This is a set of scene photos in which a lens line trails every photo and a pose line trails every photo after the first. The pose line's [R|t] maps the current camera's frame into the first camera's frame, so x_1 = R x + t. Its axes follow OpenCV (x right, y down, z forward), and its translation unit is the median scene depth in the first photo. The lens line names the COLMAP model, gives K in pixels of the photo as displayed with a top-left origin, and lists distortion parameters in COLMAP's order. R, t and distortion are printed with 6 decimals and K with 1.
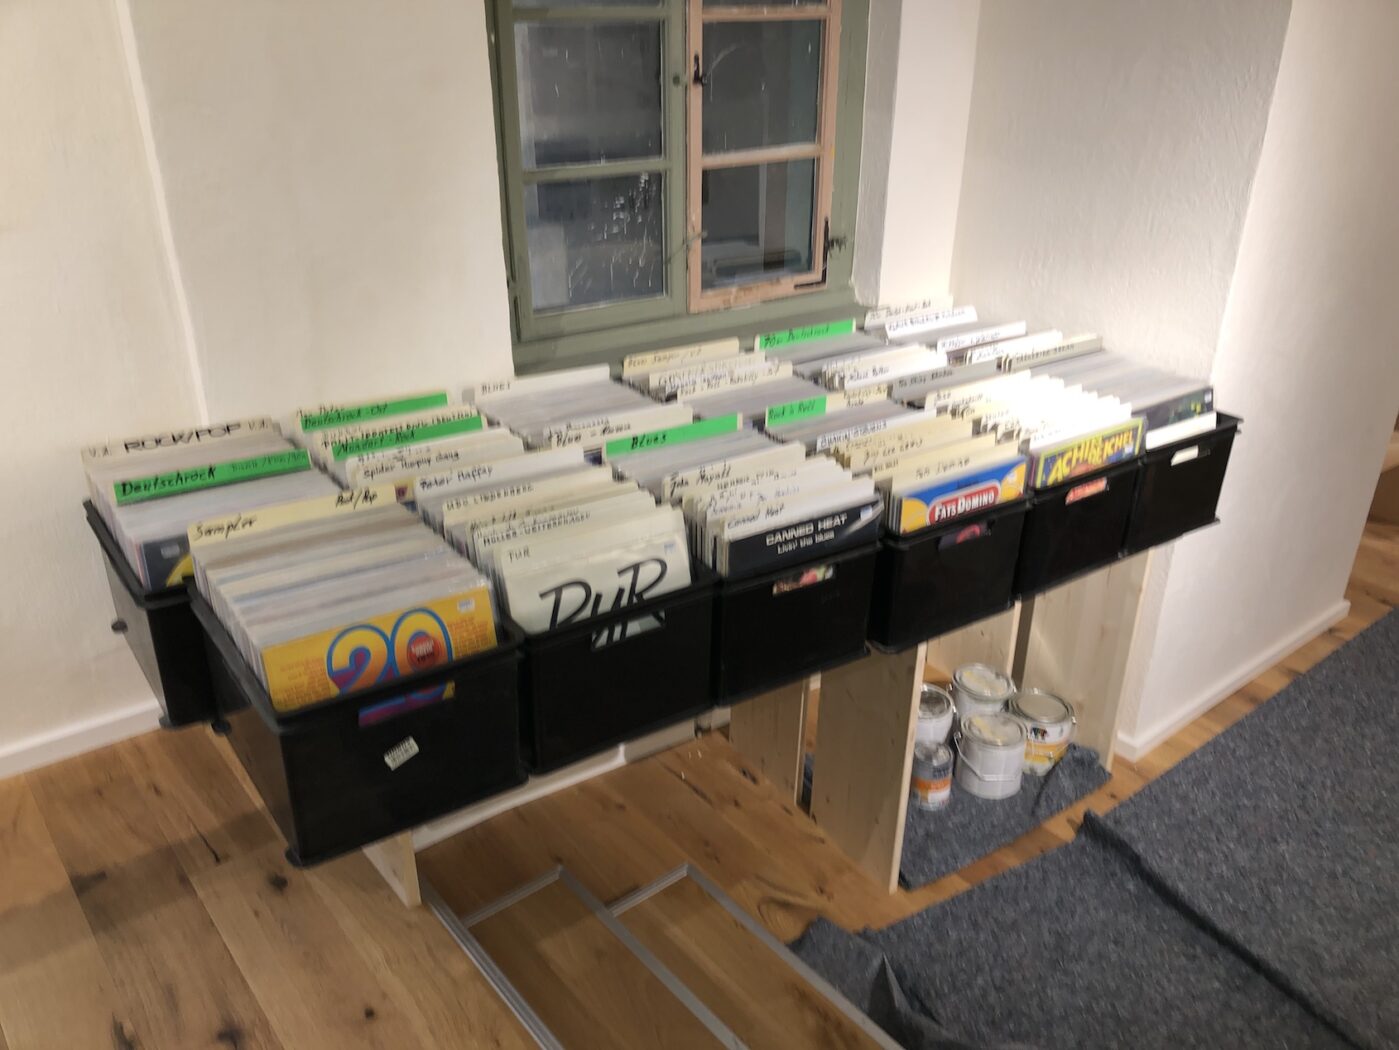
lens RADIAL K [[1134.8, 0, 701.2], [0, 1134.8, 549.8], [0, 0, 1]] dist [0.023054, -0.011317]
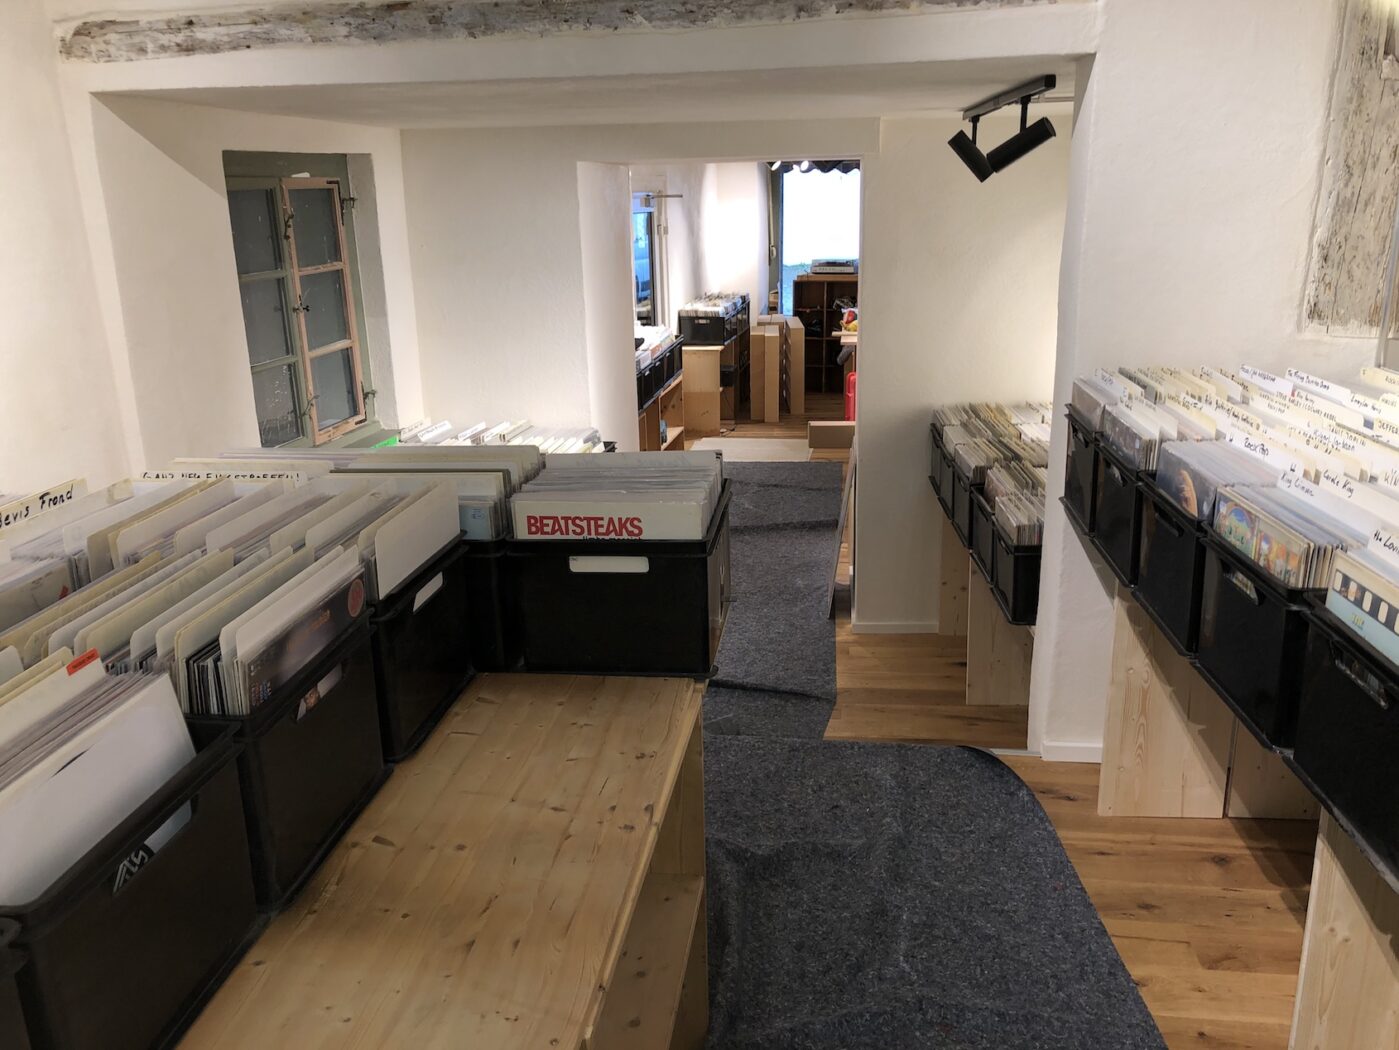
lens RADIAL K [[1134.8, 0, 698.4], [0, 1134.8, 524.9], [0, 0, 1]] dist [0.023054, -0.011317]
pose [[0.715068, -0.221906, 0.662900, -0.666881], [0.339253, 0.939283, -0.051526, 0.150053], [-0.611216, 0.261735, 0.746933, -0.459777]]
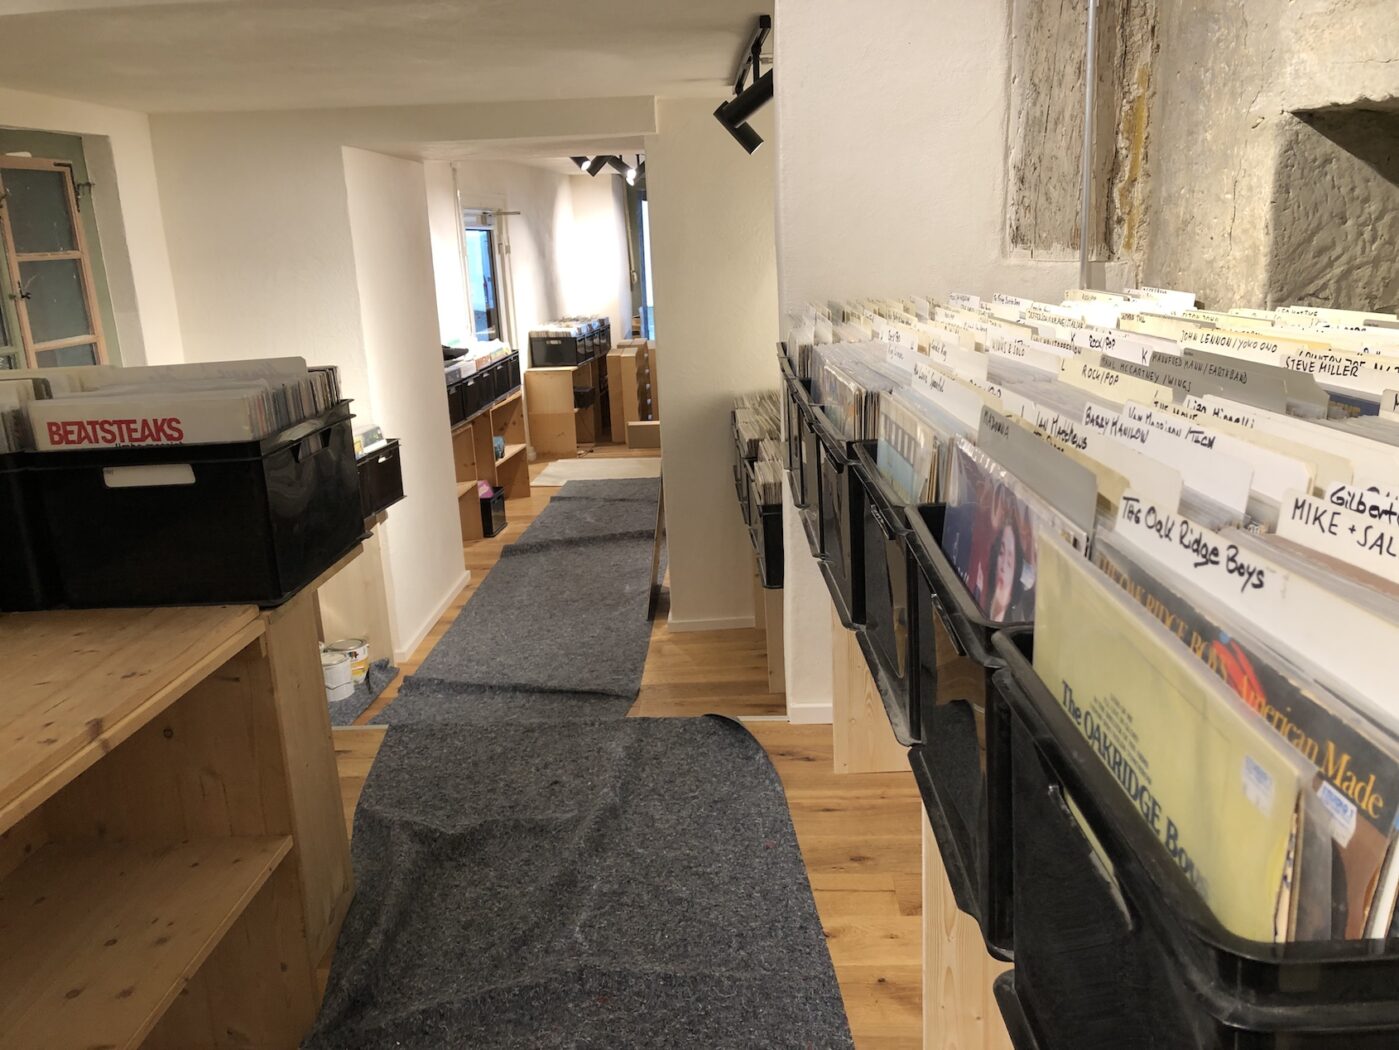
lens RADIAL K [[1134.8, 0, 706.3], [0, 1134.8, 515.7], [0, 0, 1]] dist [0.023054, -0.011317]
pose [[0.651754, -0.216657, 0.726826, -0.513880], [0.383632, 0.920867, -0.069510, 0.286204], [-0.654250, 0.324137, 0.683295, -0.502516]]
